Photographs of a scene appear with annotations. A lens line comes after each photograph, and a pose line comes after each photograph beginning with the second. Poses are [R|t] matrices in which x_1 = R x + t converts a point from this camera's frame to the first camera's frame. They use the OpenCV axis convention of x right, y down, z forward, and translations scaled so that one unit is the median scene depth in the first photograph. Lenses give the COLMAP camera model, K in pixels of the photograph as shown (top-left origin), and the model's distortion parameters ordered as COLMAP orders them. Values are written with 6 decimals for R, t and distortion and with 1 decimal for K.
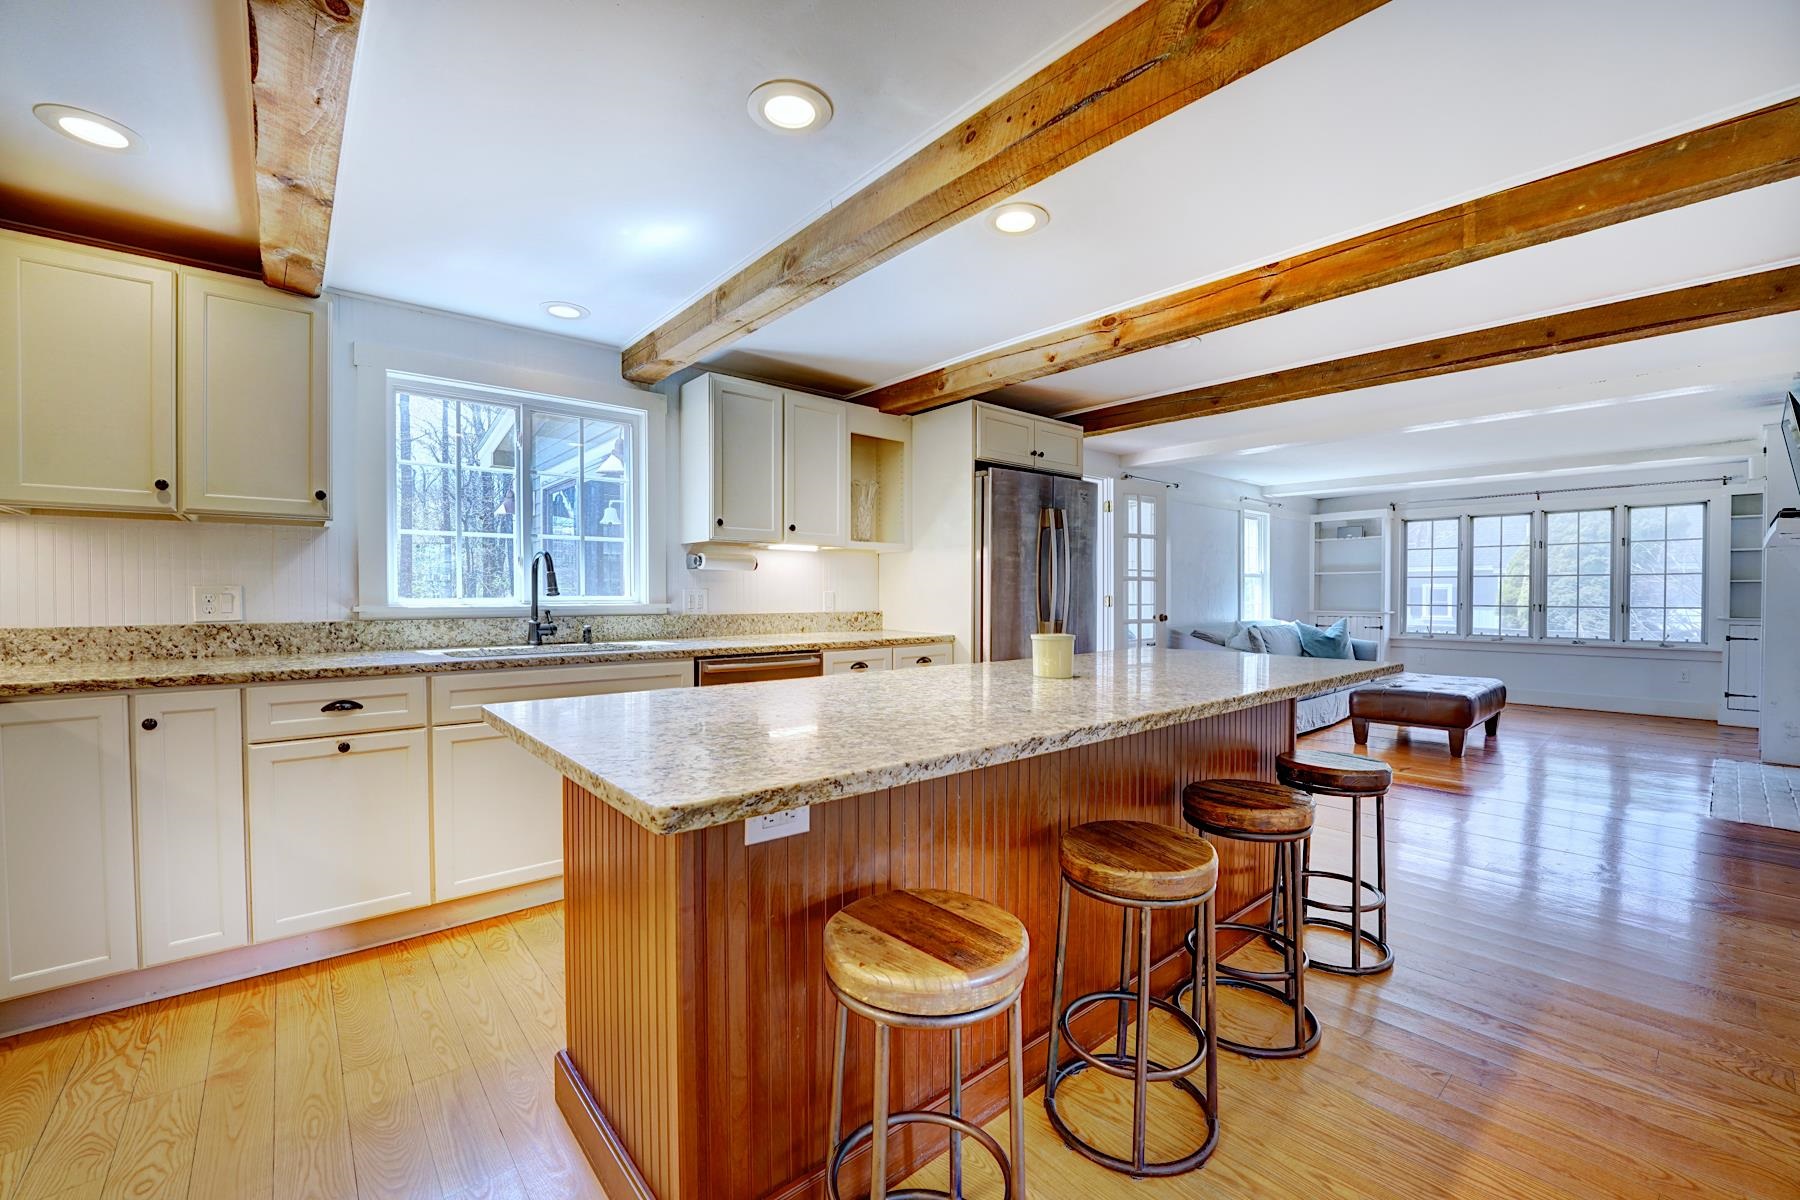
lens RADIAL K [[734.0, 0, 900.0], [0, 734.0, 600.0], [0, 0, 1]] dist [-0.023507, 0.000249]
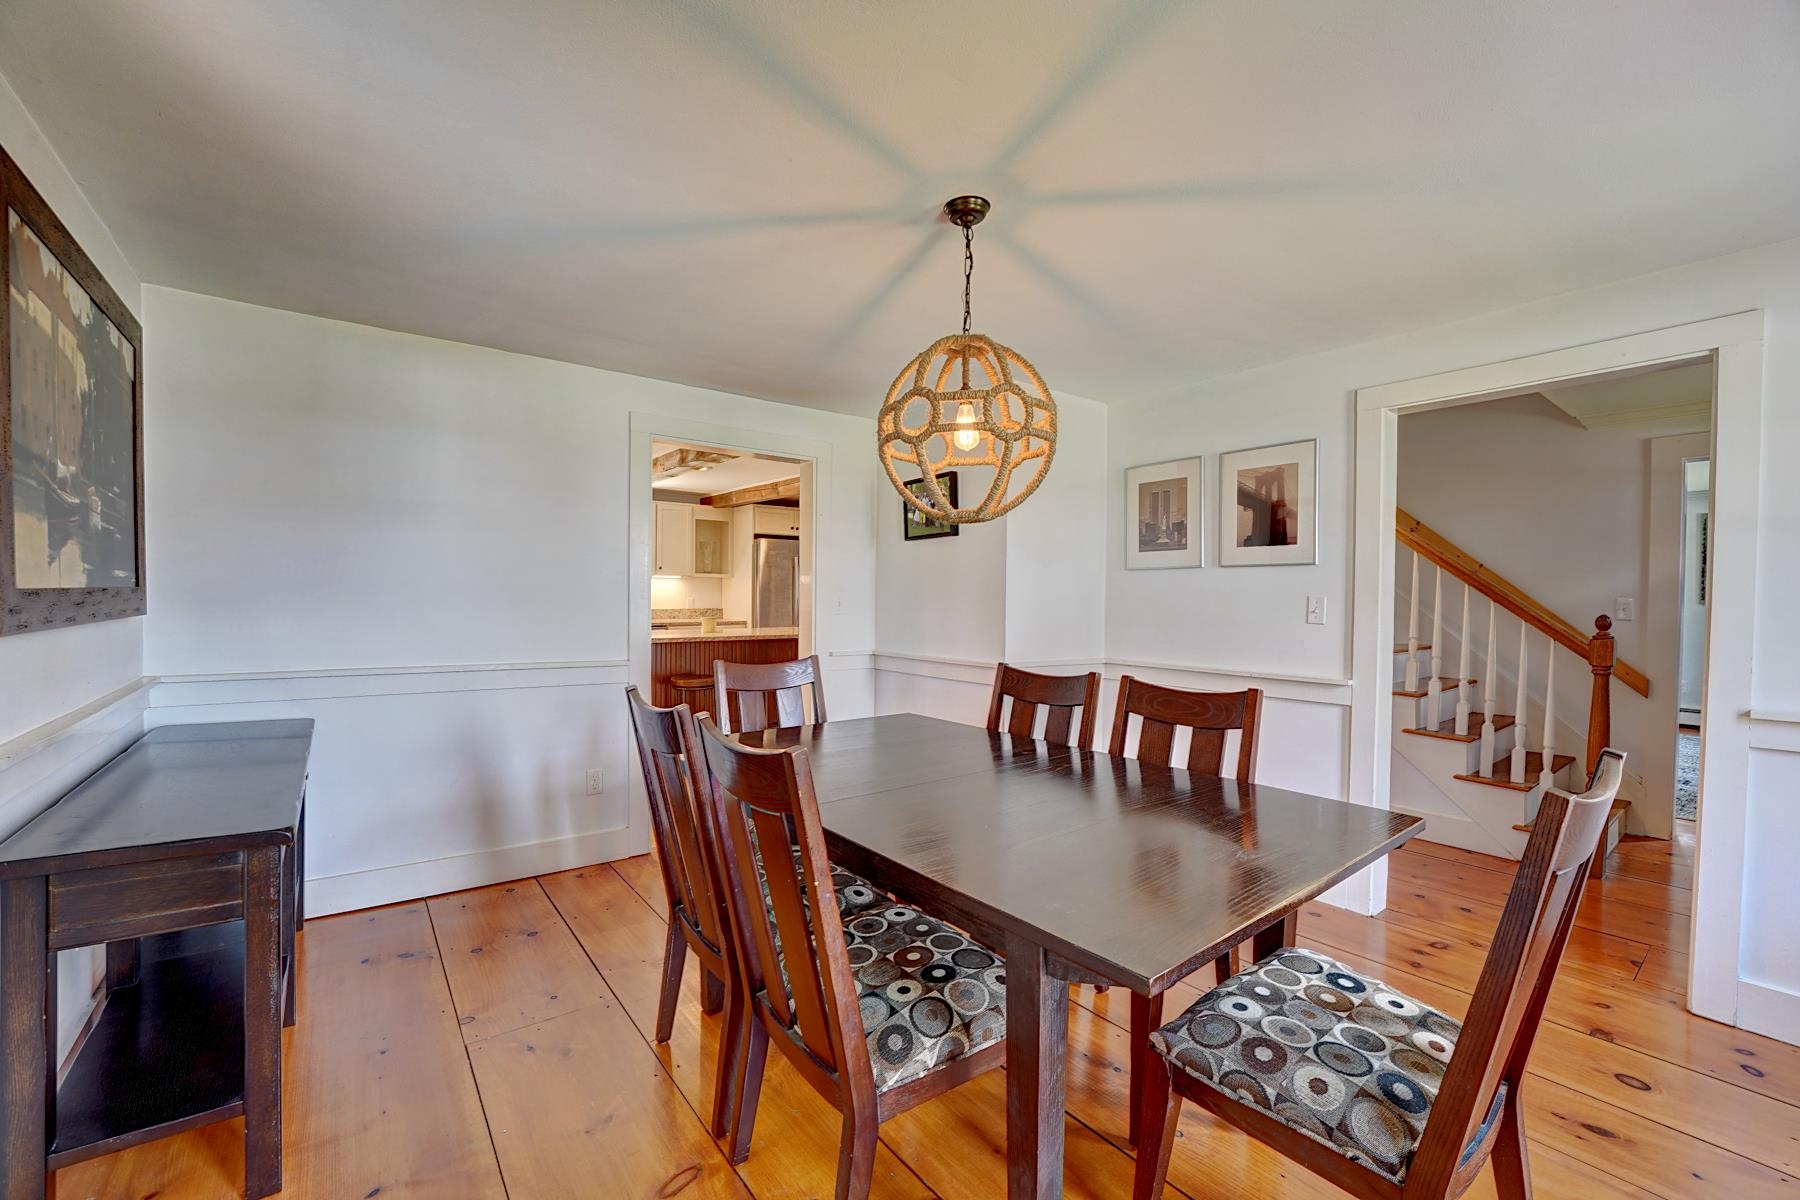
lens RADIAL K [[734.0, 0, 900.0], [0, 734.0, 600.0], [0, 0, 1]] dist [-0.023507, 0.000249]
pose [[0.998401, 0.013383, -0.054926, 0.764211], [-0.013848, 0.999871, -0.008098, 0.002120], [0.054810, 0.008846, 0.998458, -1.226774]]
